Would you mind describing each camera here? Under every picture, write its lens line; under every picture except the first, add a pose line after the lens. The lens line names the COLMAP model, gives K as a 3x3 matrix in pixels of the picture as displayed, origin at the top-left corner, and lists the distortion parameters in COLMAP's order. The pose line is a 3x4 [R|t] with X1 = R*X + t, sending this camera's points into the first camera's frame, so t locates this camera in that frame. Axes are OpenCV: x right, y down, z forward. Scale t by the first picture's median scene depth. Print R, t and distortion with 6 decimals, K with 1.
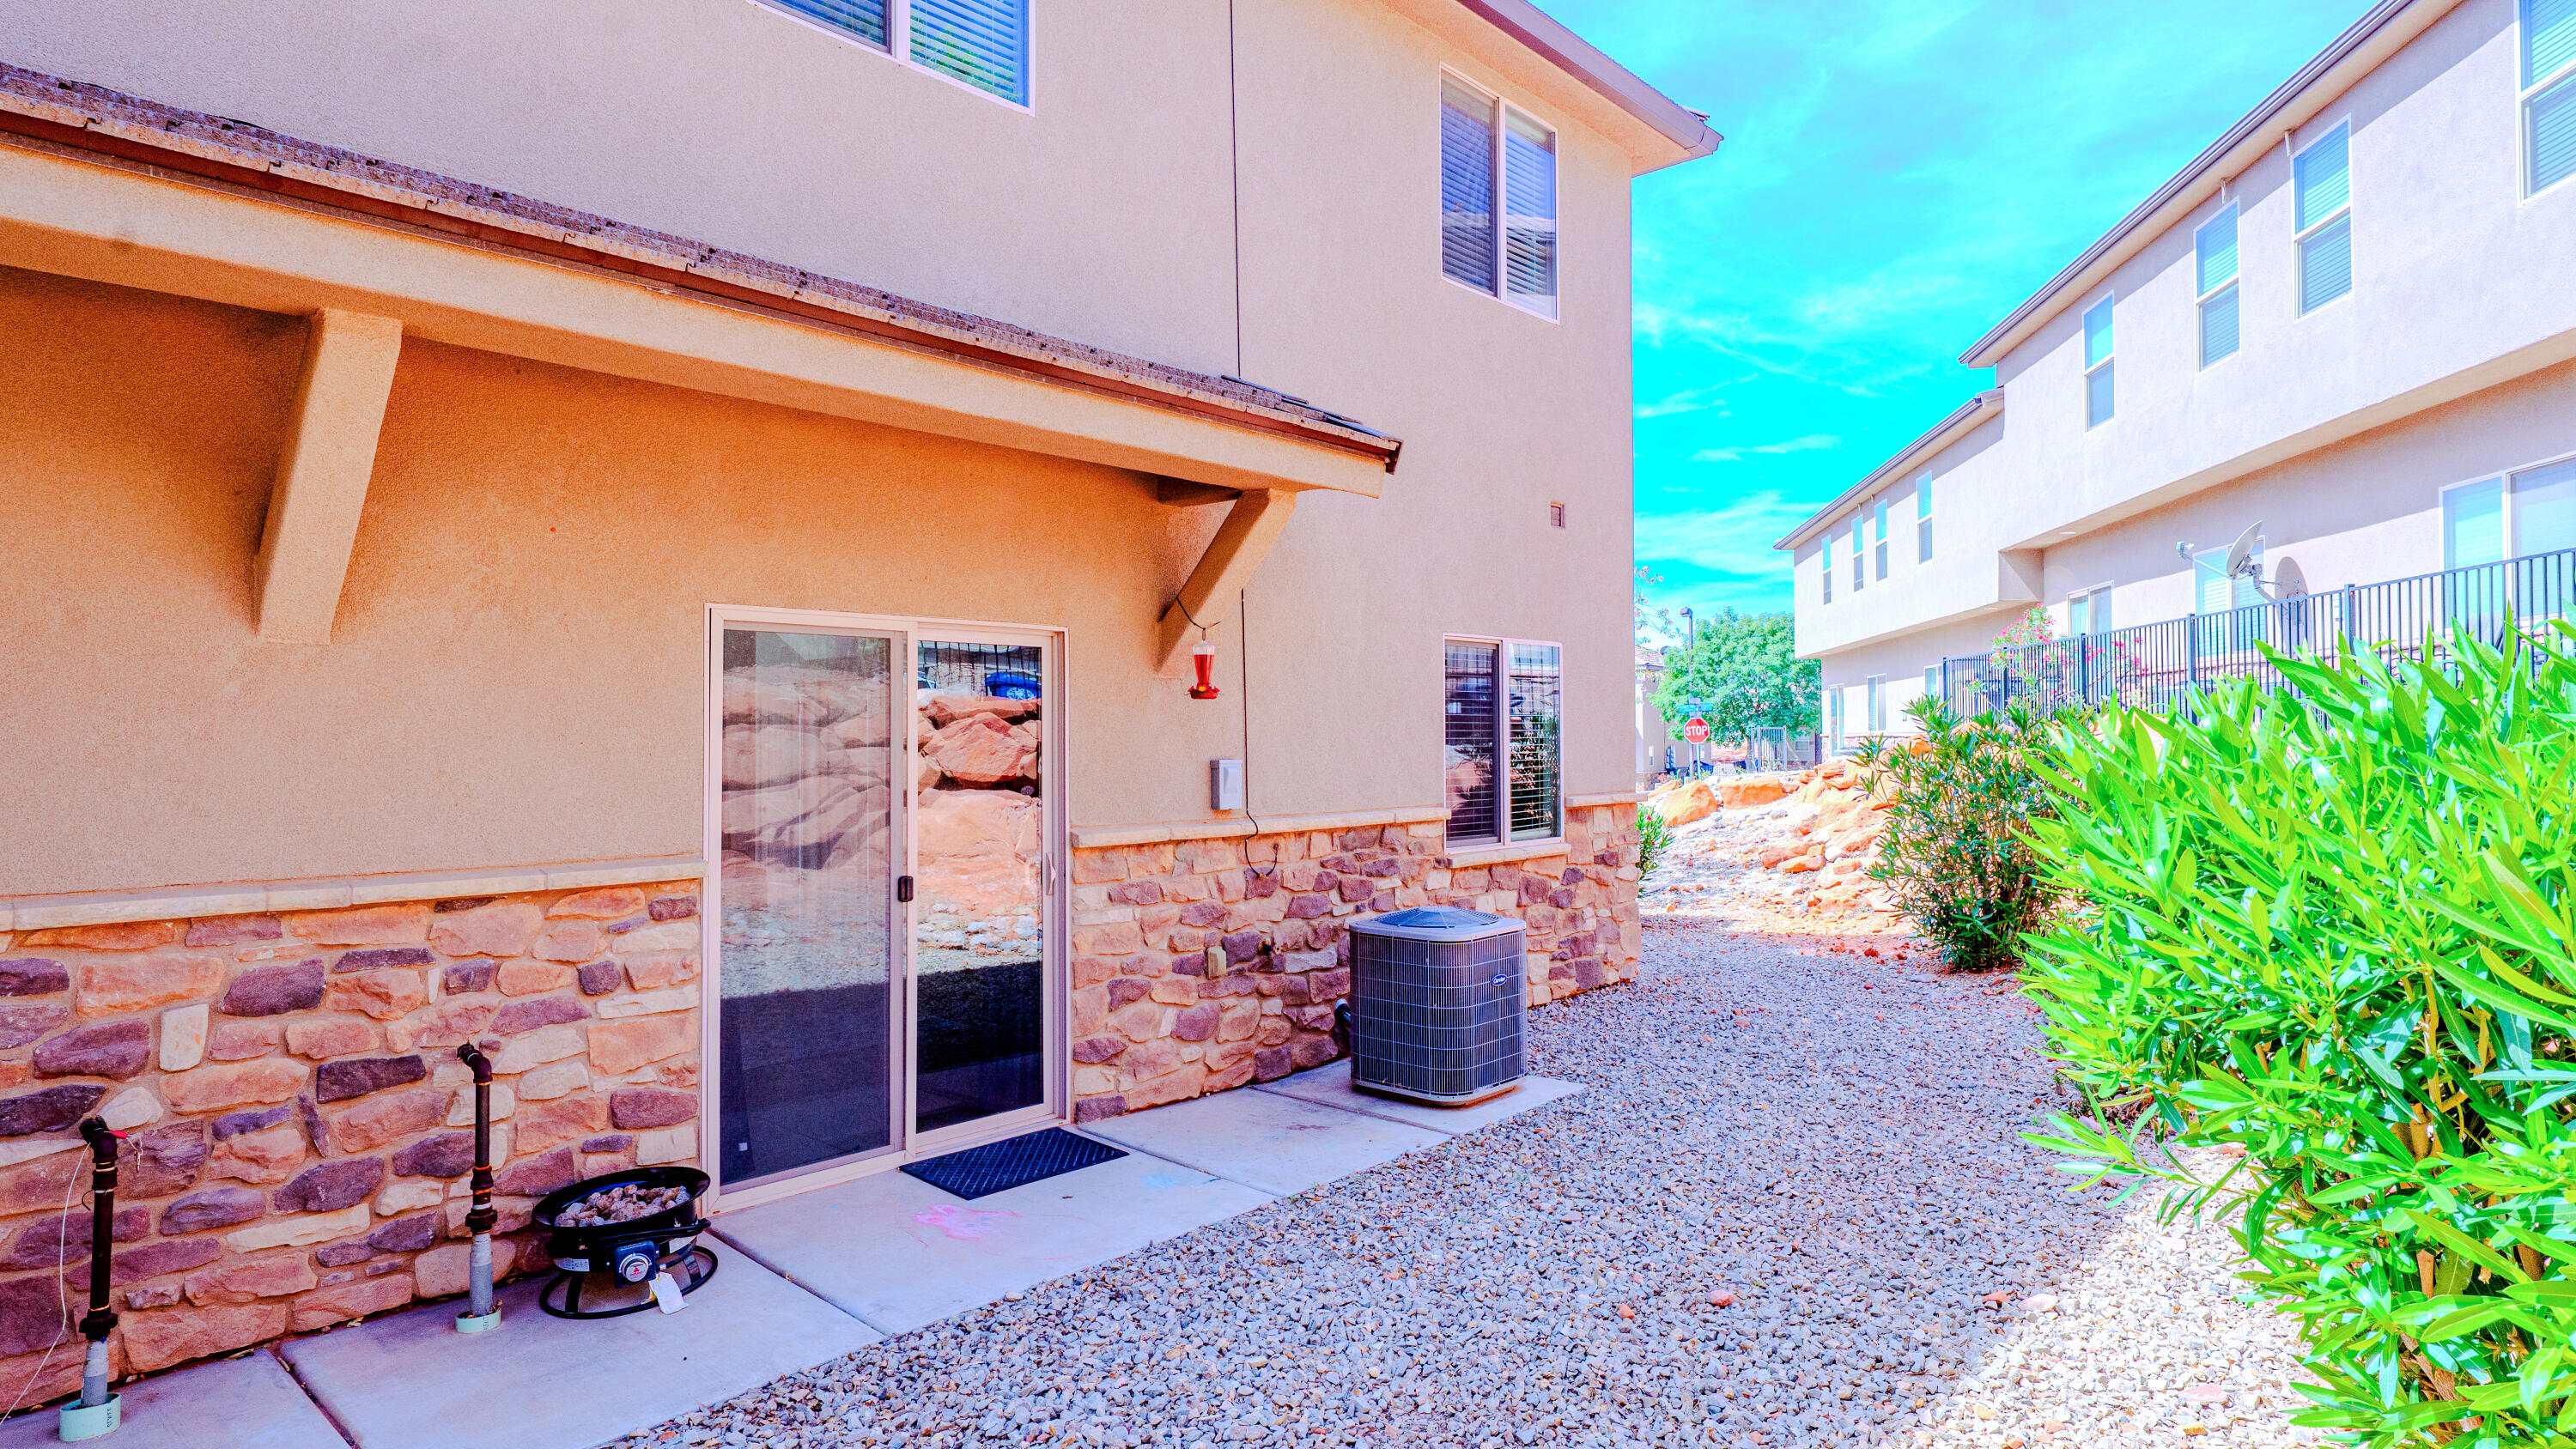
lens RADIAL K [[1361.9, 0, 1288.0], [0, 1361.9, 724.5], [0, 0, 1]] dist [0.005222, 0.000410]
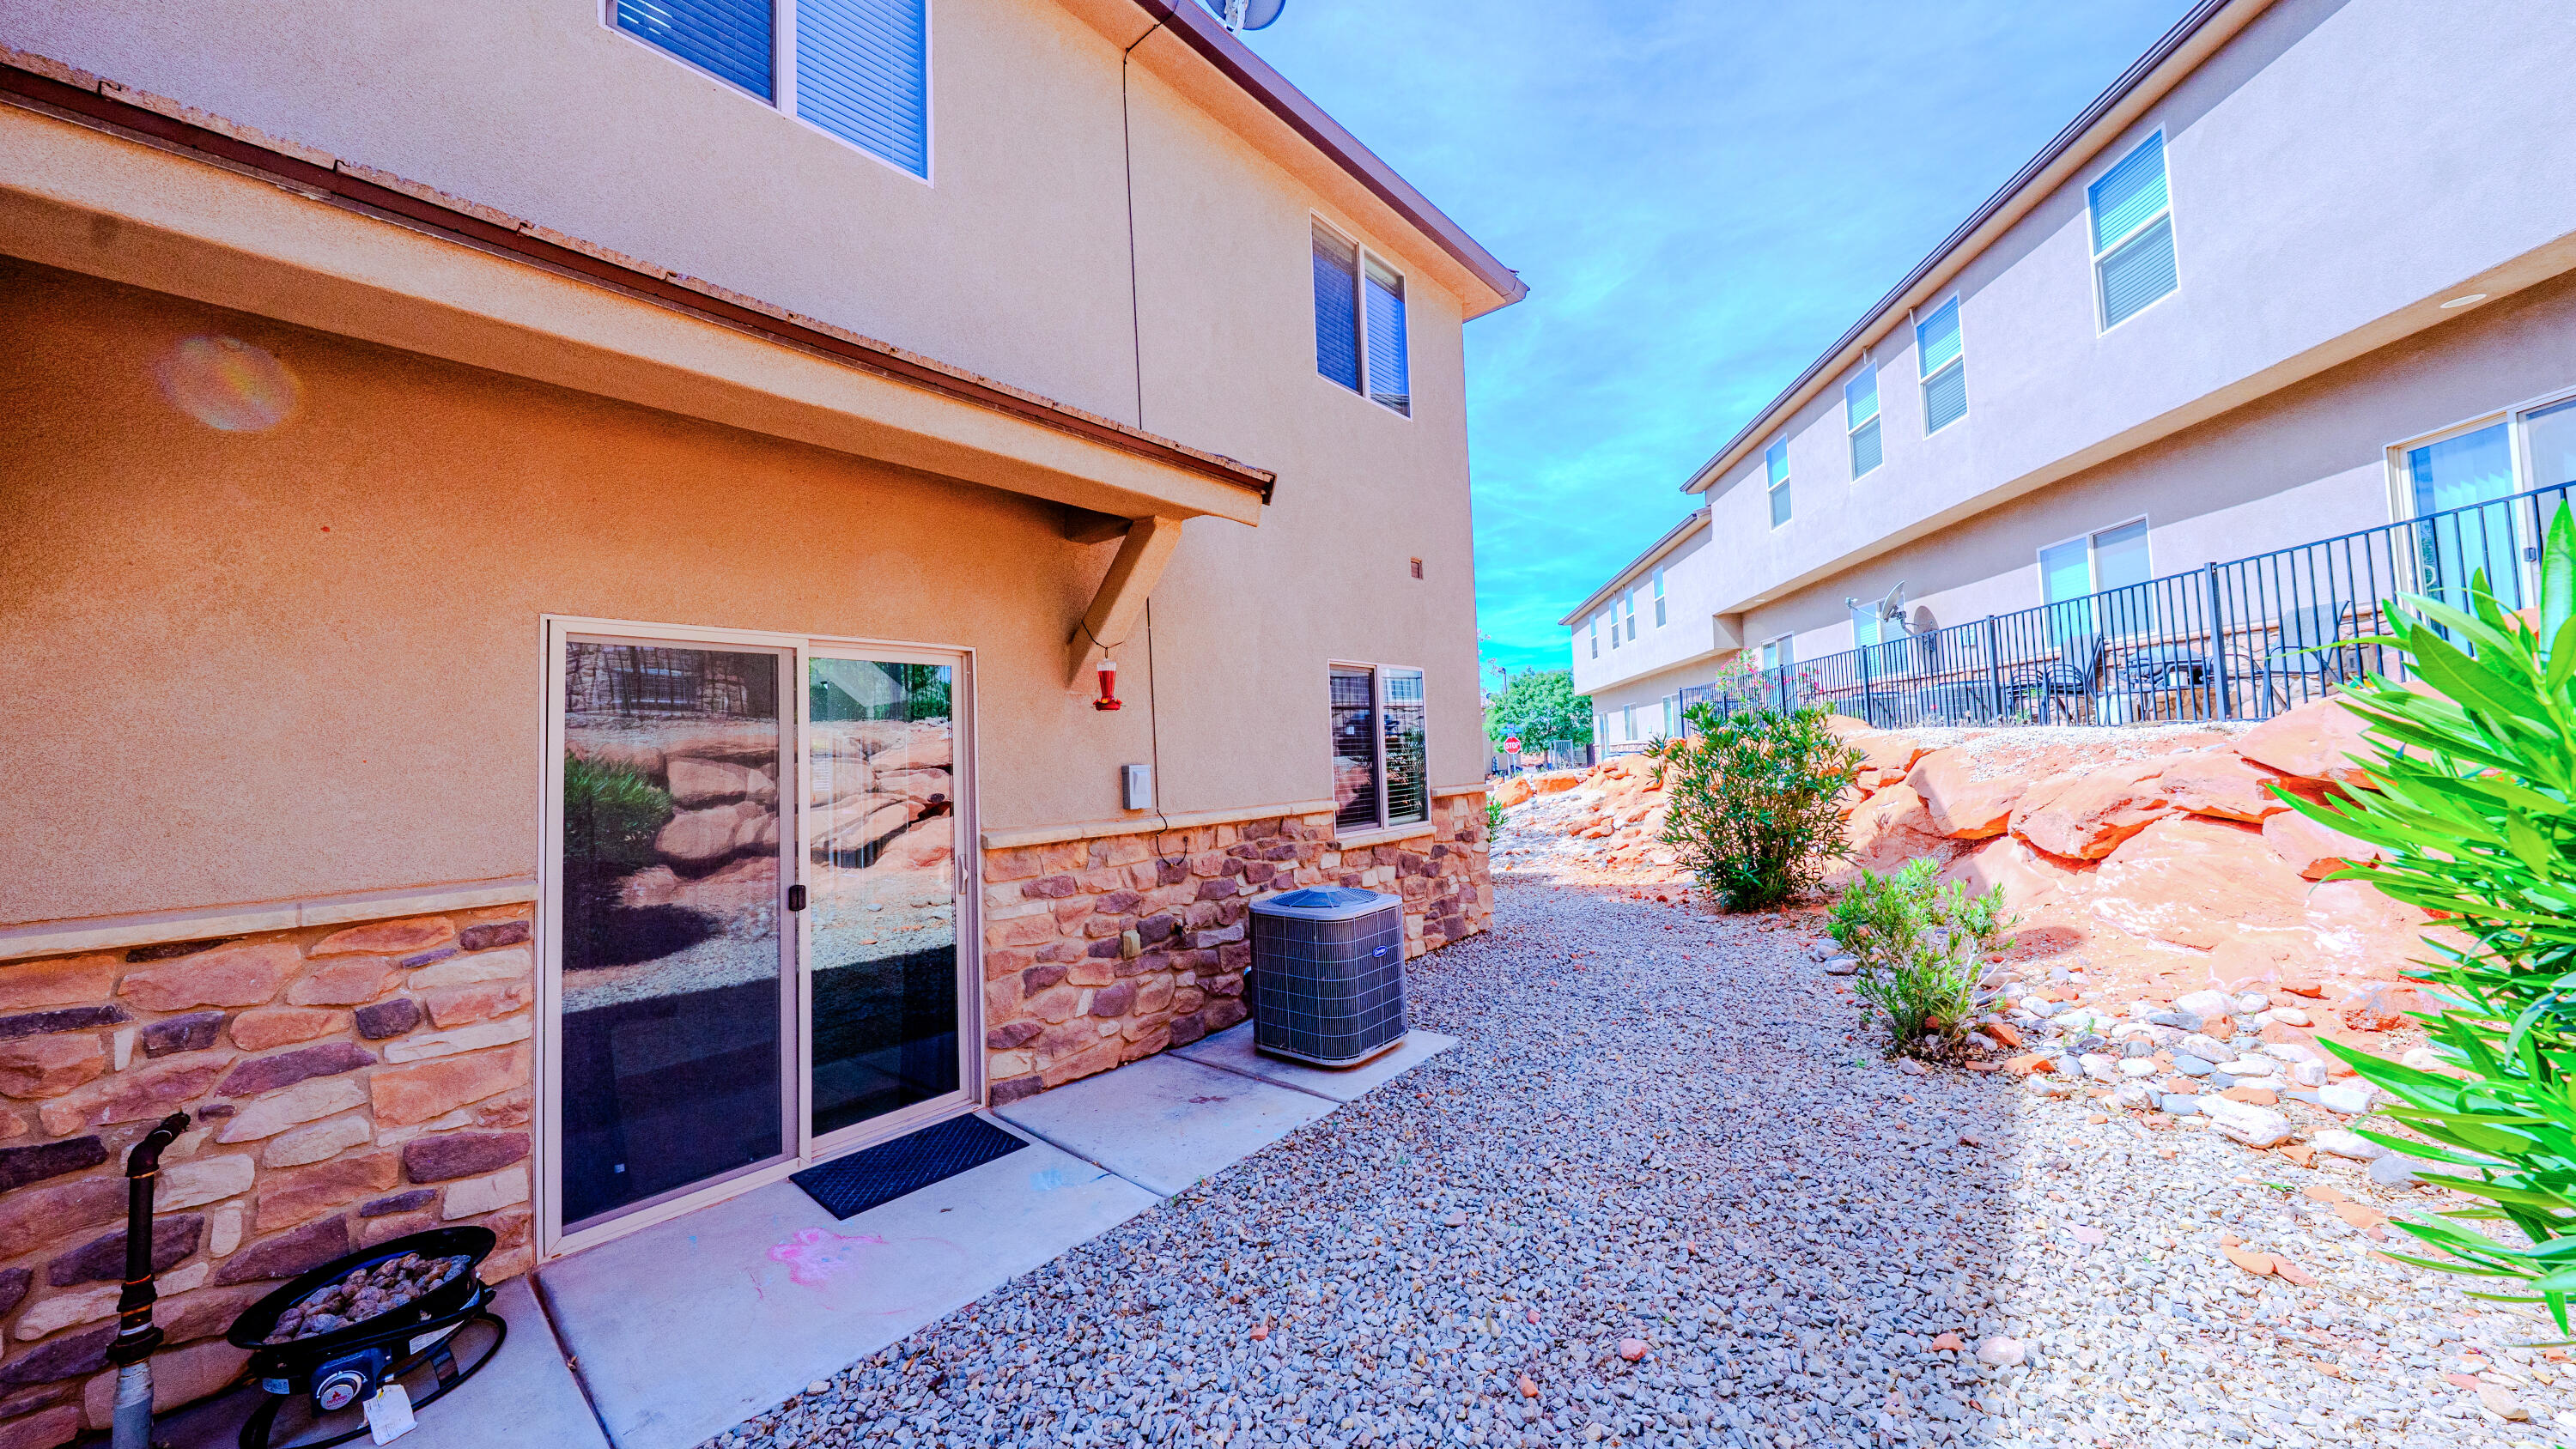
lens RADIAL K [[835.1, 0, 1288.0], [0, 835.1, 724.5], [0, 0, 1]] dist [-0.001458, 0.000058]
pose [[0.998861, -0.031096, 0.036192, 0.061299], [0.032315, 0.998913, -0.033589, 0.020701], [-0.035109, 0.034720, 0.998780, 0.312779]]
